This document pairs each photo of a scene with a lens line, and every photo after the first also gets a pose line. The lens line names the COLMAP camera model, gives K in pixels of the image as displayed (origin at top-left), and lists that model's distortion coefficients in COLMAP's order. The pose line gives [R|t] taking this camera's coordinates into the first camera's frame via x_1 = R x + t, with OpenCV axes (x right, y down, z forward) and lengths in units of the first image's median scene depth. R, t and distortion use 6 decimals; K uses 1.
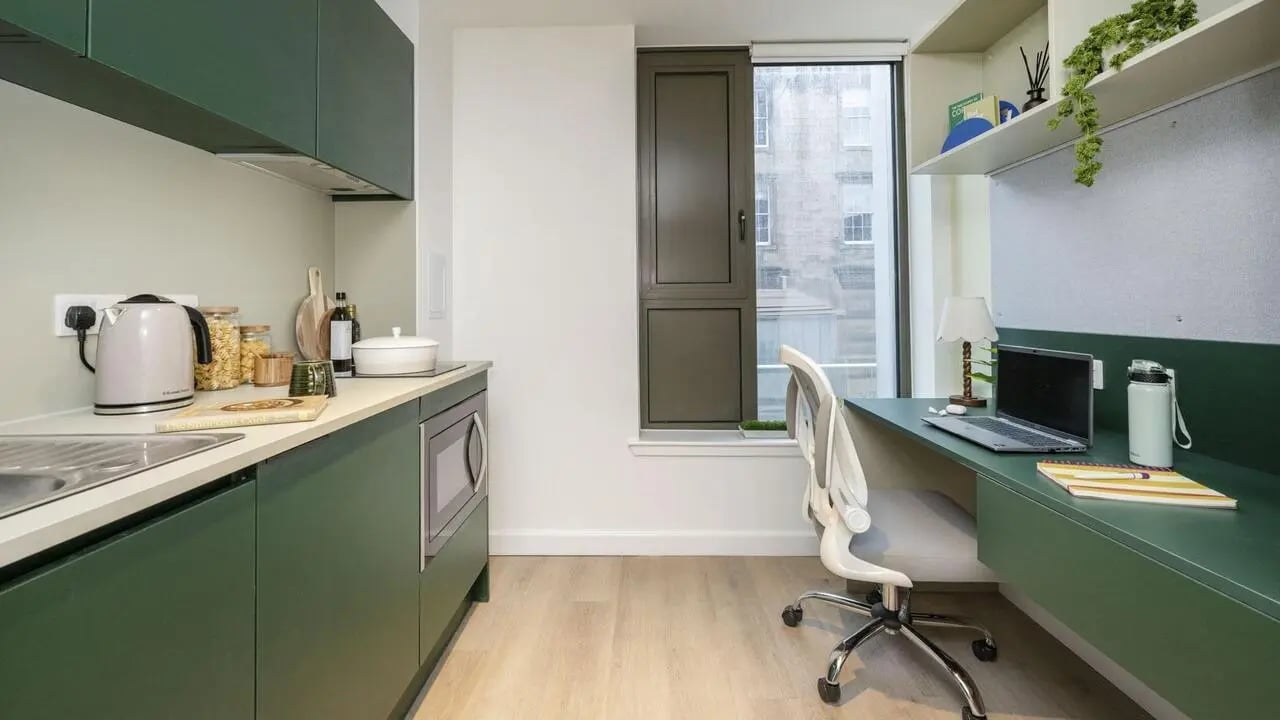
lens RADIAL K [[575.9, 0, 641.2], [0, 575.9, 362.0], [0, 0, 1]] dist [-0.002101, 0.000062]
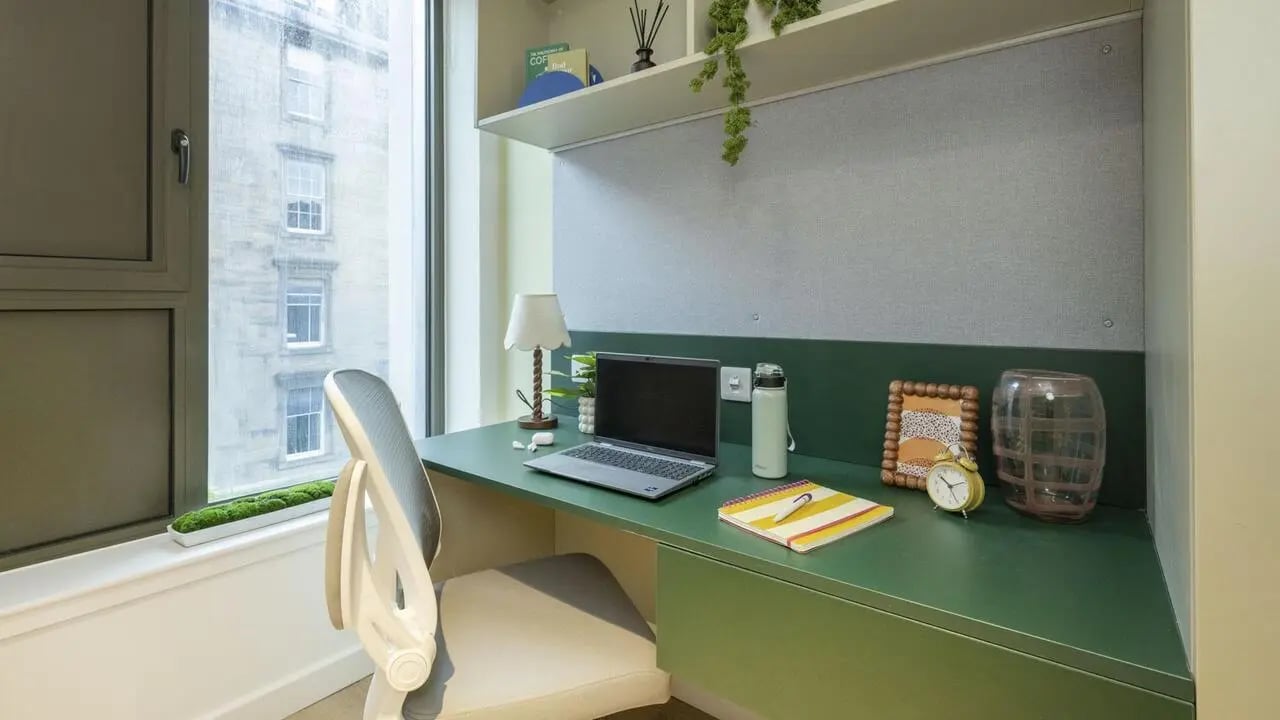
lens RADIAL K [[575.9, 0, 628.5], [0, 575.9, 296.7], [0, 0, 1]] dist [-0.002101, 0.000062]
pose [[0.612013, 0.012302, 0.790752, 0.006773], [0.077468, 0.994138, -0.075423, -0.045311], [-0.787044, 0.107417, 0.607472, 0.481843]]
